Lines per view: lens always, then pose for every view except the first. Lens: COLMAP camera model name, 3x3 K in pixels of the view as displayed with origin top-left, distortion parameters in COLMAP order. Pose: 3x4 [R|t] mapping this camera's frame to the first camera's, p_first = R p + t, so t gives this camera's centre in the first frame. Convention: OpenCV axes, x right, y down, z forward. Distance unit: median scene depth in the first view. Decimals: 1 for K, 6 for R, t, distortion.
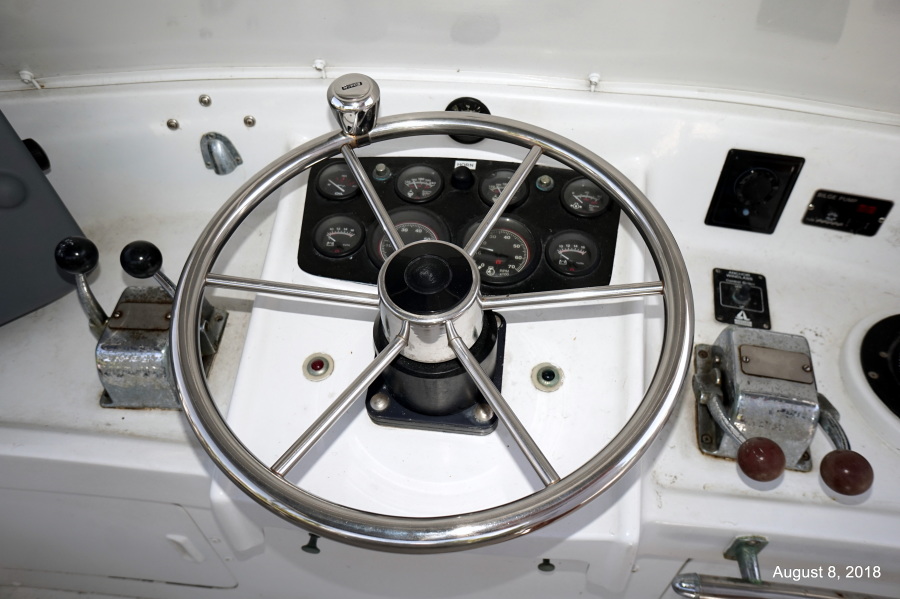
lens RADIAL K [[613.8, 0, 449.1], [0, 613.8, 291.9], [0, 0, 1]] dist [-0.073399, 0.100152]
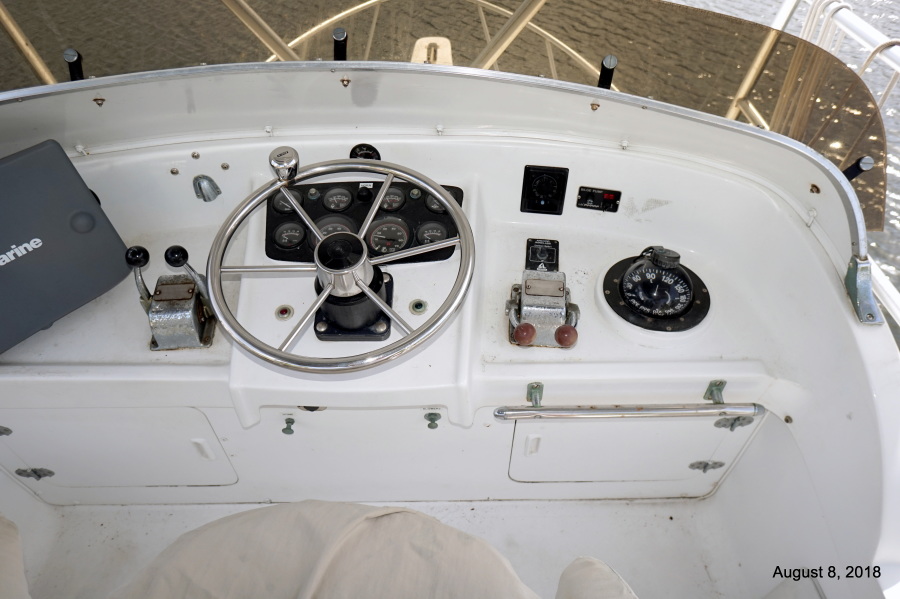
lens RADIAL K [[613.8, 0, 449.1], [0, 613.8, 291.9], [0, 0, 1]] dist [-0.073399, 0.100152]
pose [[0.993221, -0.080457, 0.083899, 0.089620], [0.080387, 0.996755, 0.004221, 0.083182], [-0.083966, 0.002552, 0.996465, -0.635613]]
